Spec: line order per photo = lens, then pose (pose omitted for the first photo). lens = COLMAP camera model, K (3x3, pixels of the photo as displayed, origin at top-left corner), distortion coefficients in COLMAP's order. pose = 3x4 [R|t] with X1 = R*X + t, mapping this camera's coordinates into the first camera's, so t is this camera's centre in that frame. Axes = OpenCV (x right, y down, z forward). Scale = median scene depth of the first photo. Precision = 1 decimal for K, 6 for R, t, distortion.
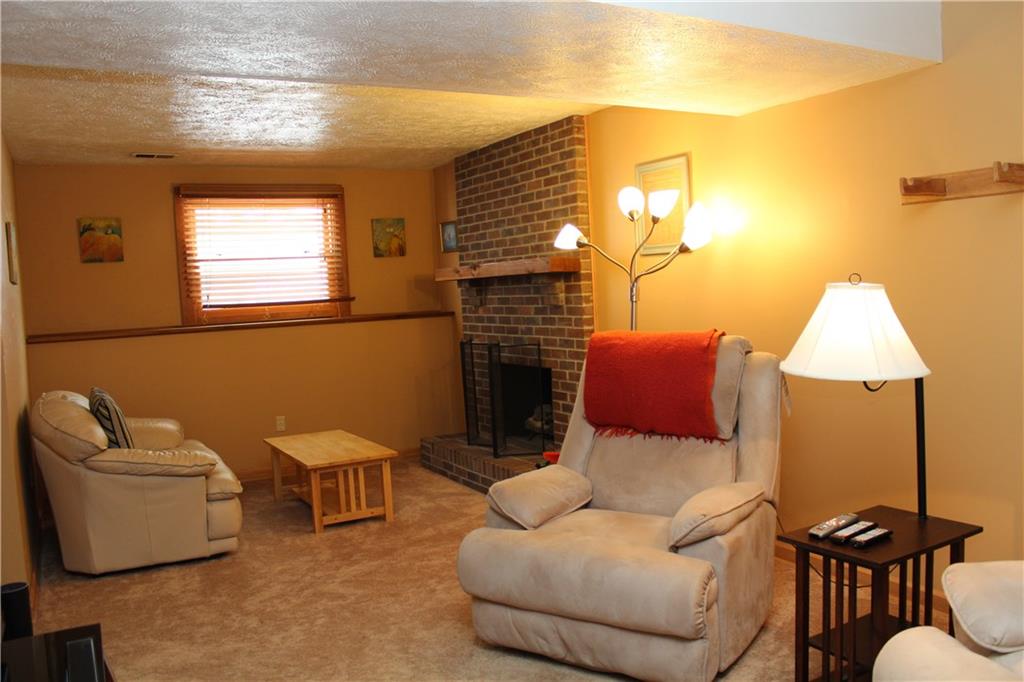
lens RADIAL K [[841.7, 0, 512.3], [0, 841.7, 341.2], [0, 0, 1]] dist [-0.141649, 0.084274]
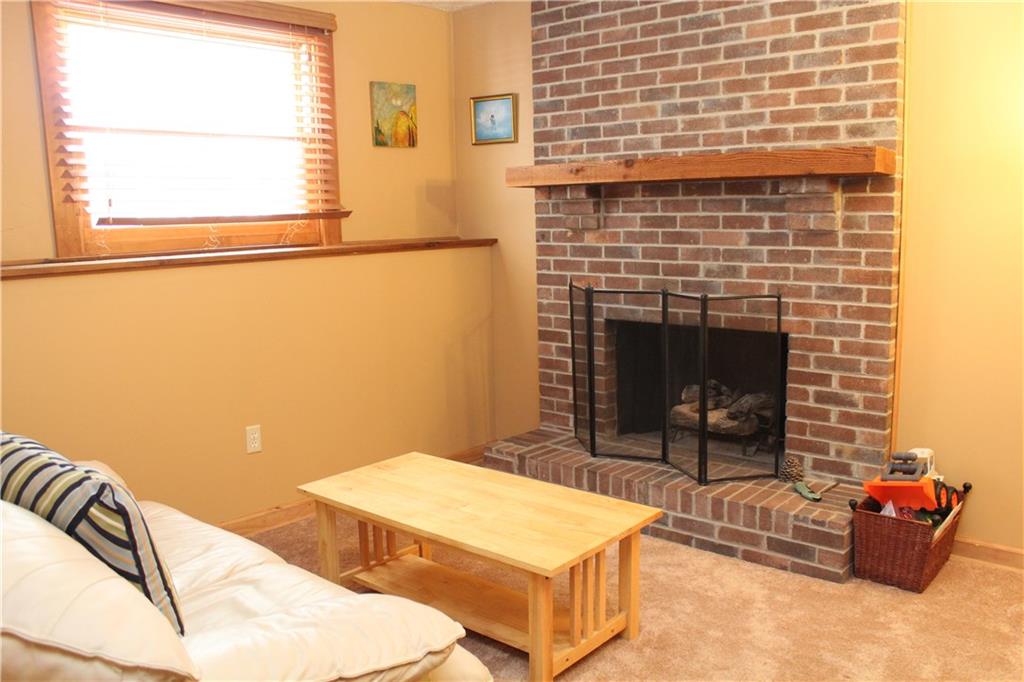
lens RADIAL K [[841.7, 0, 514.8], [0, 841.7, 352.1], [0, 0, 1]] dist [-0.141649, 0.084274]
pose [[0.936938, -0.028348, 0.348343, -0.318504], [-0.001548, 0.996359, 0.085248, -0.004880], [-0.349491, -0.080411, 0.933483, 0.452111]]
